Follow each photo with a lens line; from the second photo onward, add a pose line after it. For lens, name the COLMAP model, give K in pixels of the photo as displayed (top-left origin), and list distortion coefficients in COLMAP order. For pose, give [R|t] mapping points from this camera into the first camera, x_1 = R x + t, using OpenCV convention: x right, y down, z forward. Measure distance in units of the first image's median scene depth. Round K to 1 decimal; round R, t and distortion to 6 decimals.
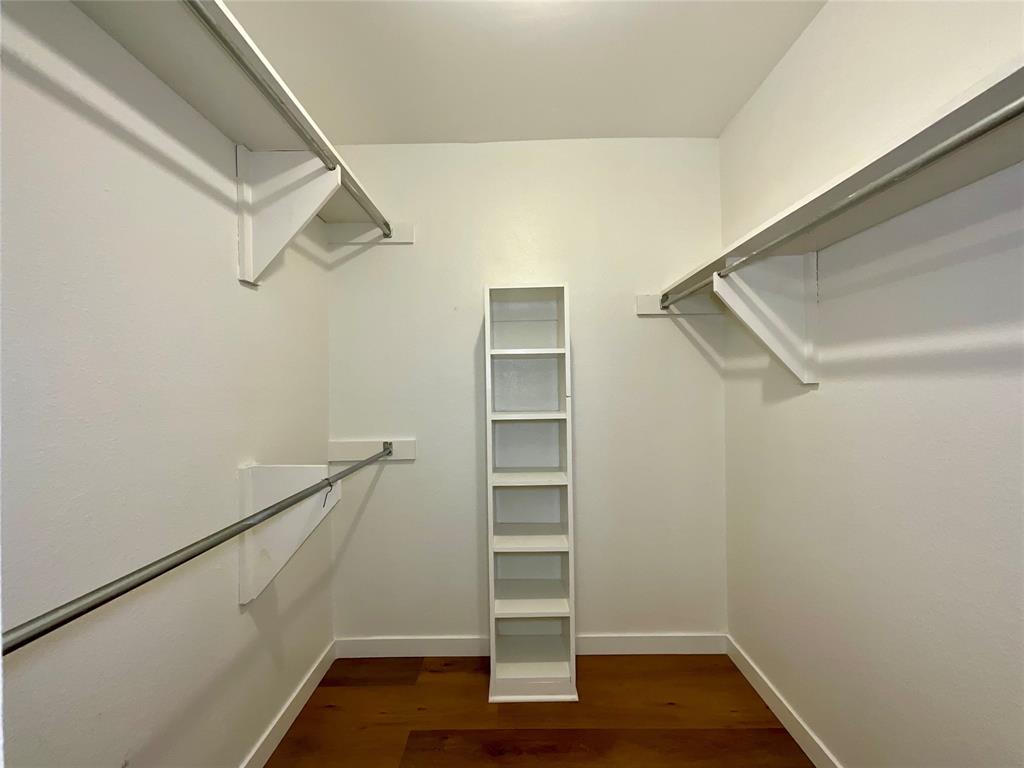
lens RADIAL K [[415.8, 0, 512.0], [0, 415.8, 384.0], [0, 0, 1]] dist [-0.000979, -0.000073]
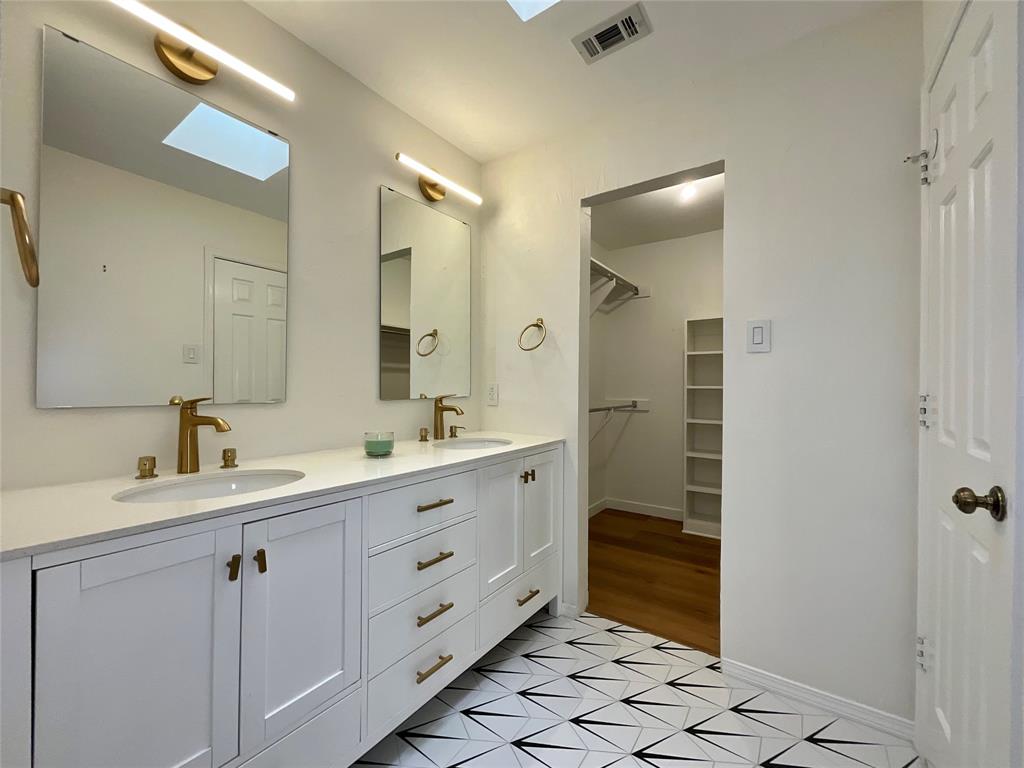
lens RADIAL K [[415.8, 0, 512.0], [0, 415.8, 384.0], [0, 0, 1]] dist [-0.000979, -0.000073]
pose [[0.822175, 0.022989, -0.568770, 0.337540], [-0.014319, 0.999703, 0.019708, 0.033100], [0.569054, -0.008059, 0.822261, -0.933376]]
